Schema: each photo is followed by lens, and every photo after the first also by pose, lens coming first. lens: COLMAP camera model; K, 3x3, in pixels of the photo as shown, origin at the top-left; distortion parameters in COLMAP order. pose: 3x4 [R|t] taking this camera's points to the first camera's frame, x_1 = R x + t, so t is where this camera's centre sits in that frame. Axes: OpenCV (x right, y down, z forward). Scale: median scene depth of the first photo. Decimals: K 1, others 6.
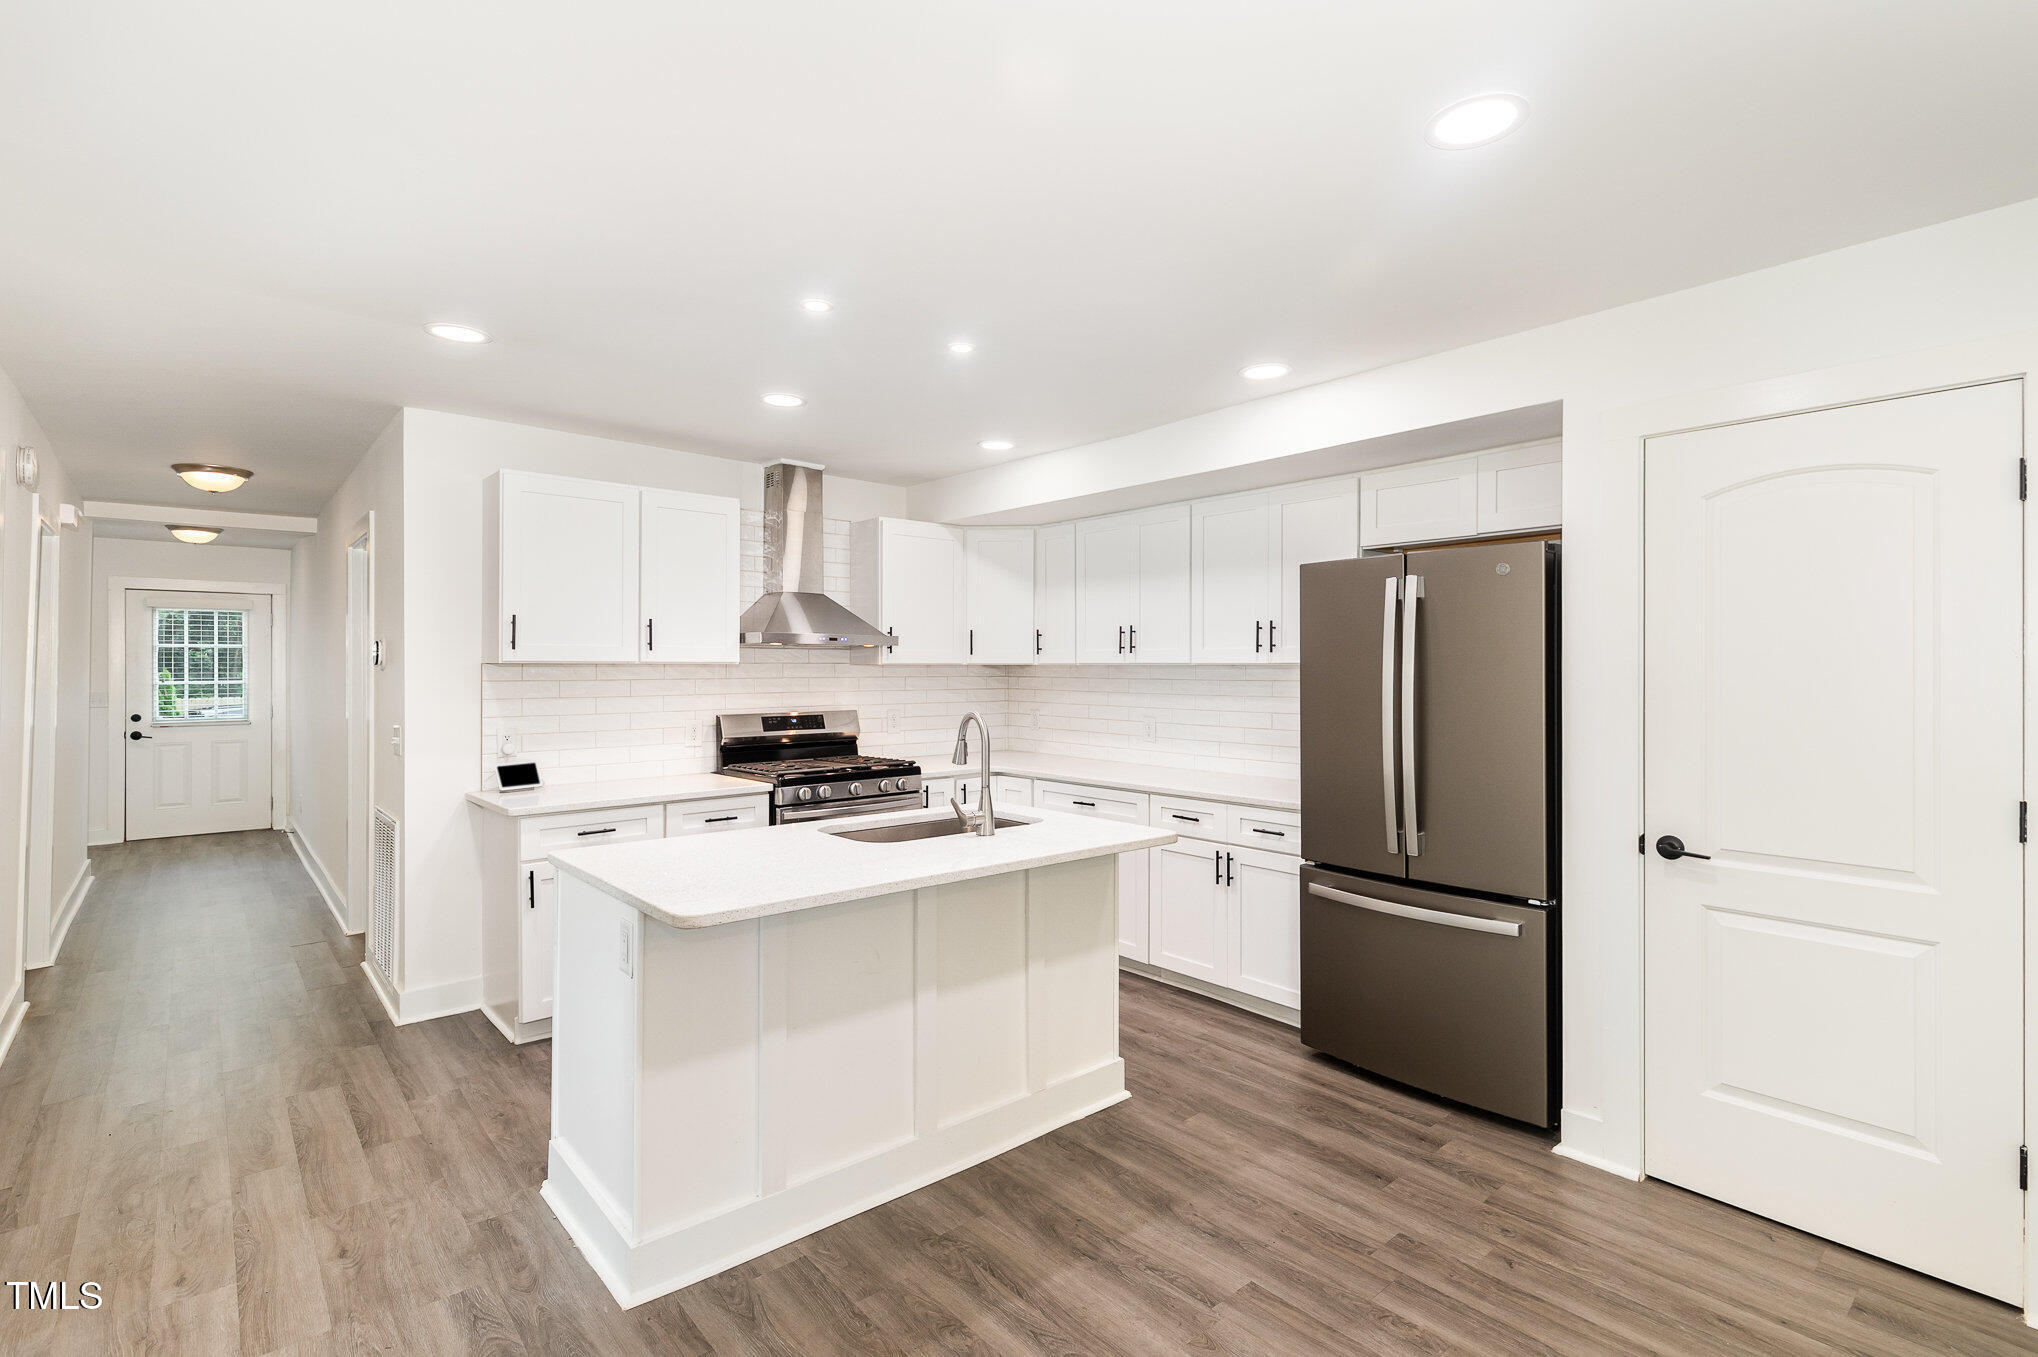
lens RADIAL K [[949.2, 0, 1021.8], [0, 949.2, 659.3], [0, 0, 1]] dist [0.006400, -0.000054]
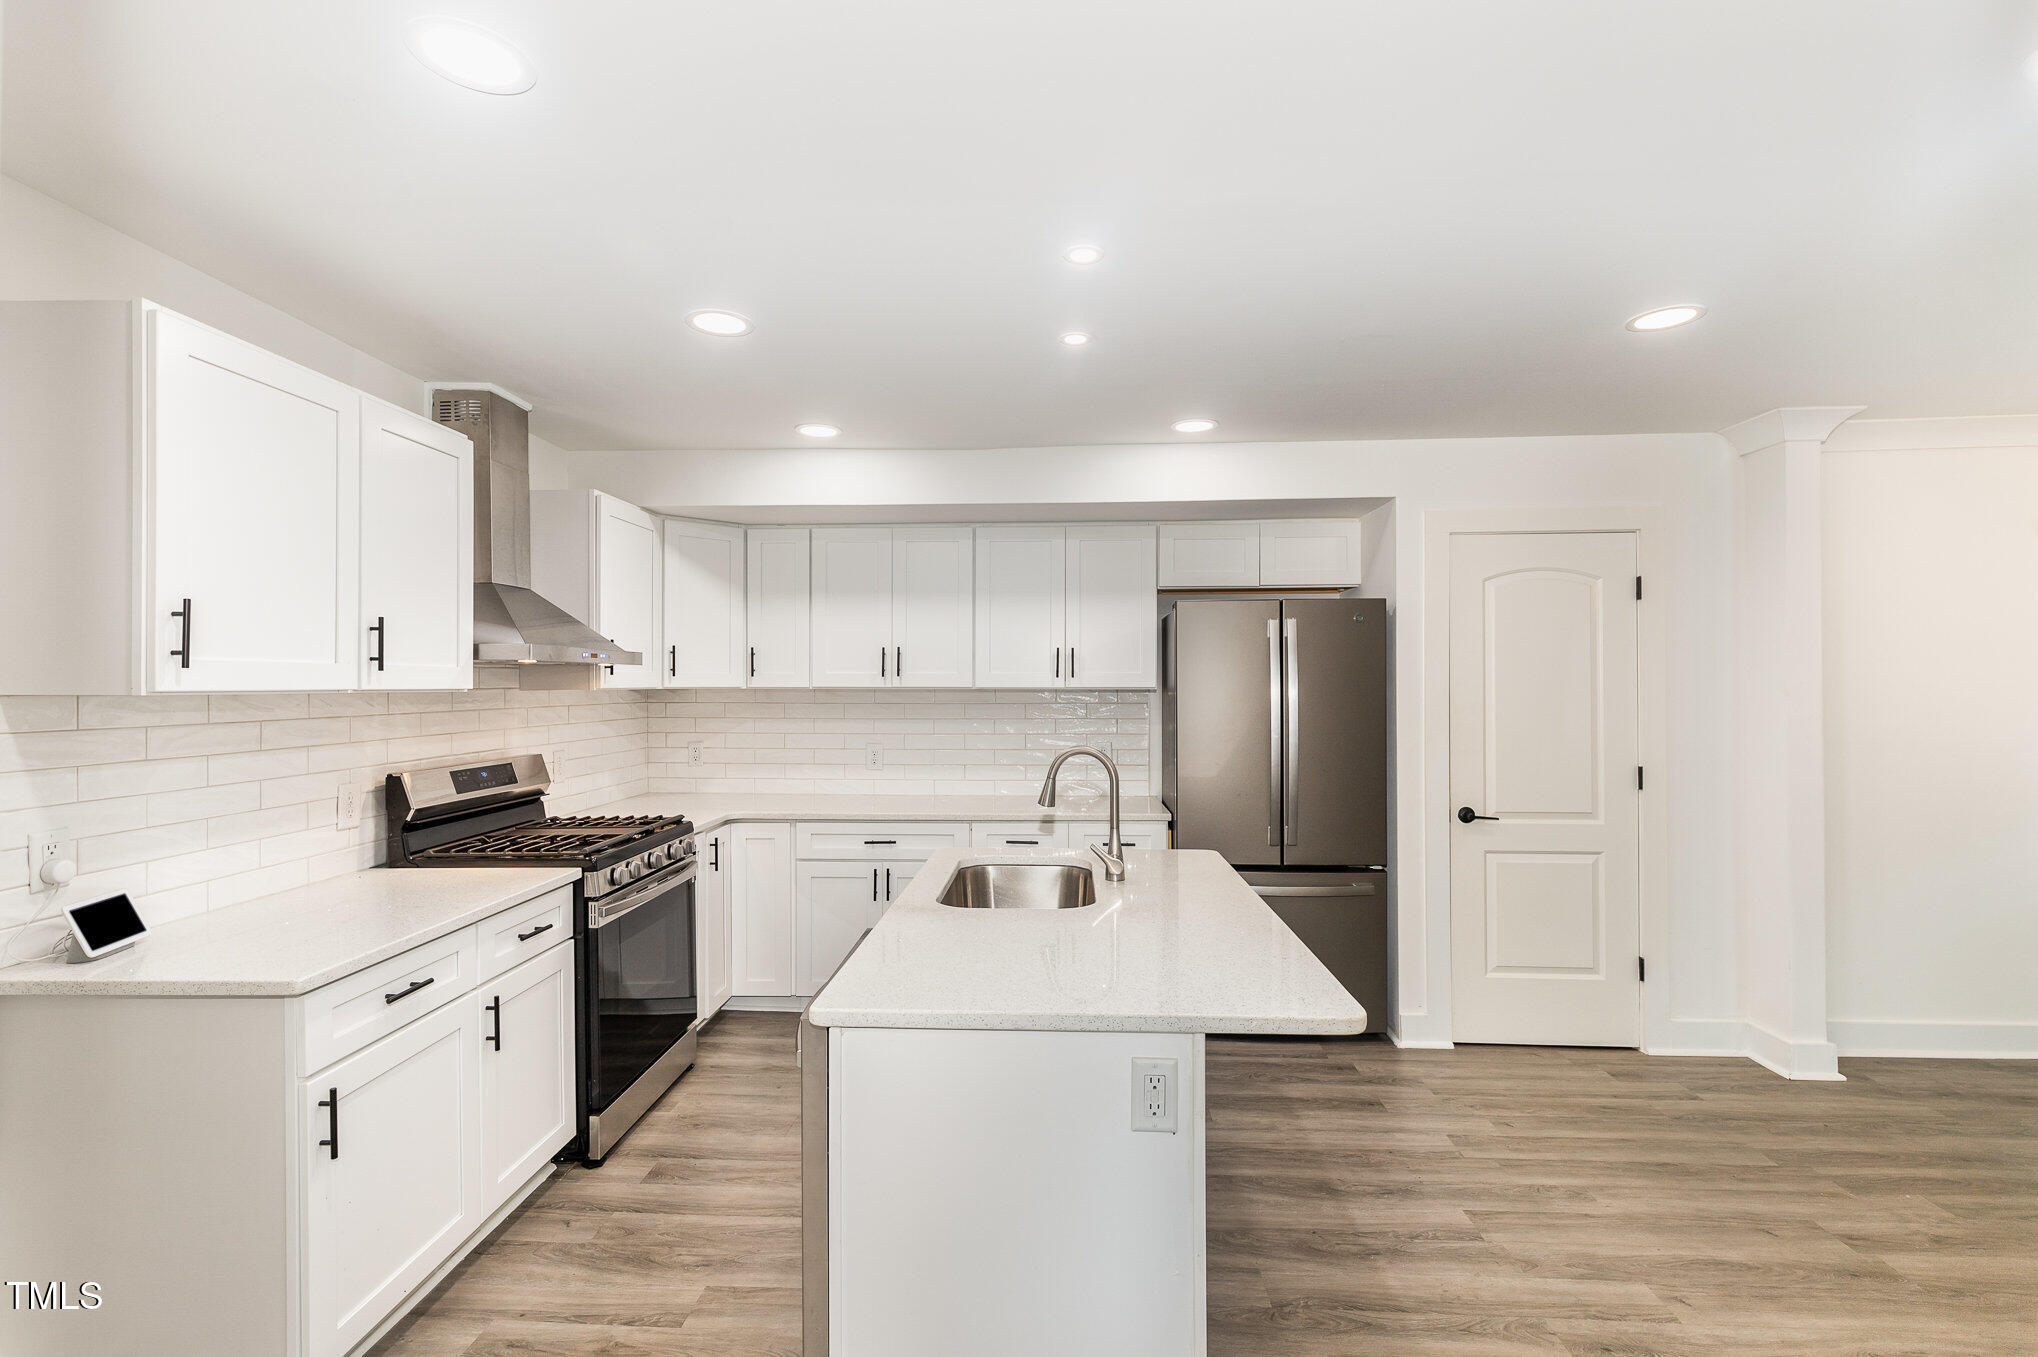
lens RADIAL K [[934.3, 0, 1013.8], [0, 934.3, 677.3], [0, 0, 1]] dist [0.007423, 0.000225]
pose [[0.696286, 0.004319, 0.717751, -0.621129], [-0.005512, 0.999985, -0.000669, -0.007815], [-0.717743, -0.003491, 0.696299, 0.363149]]
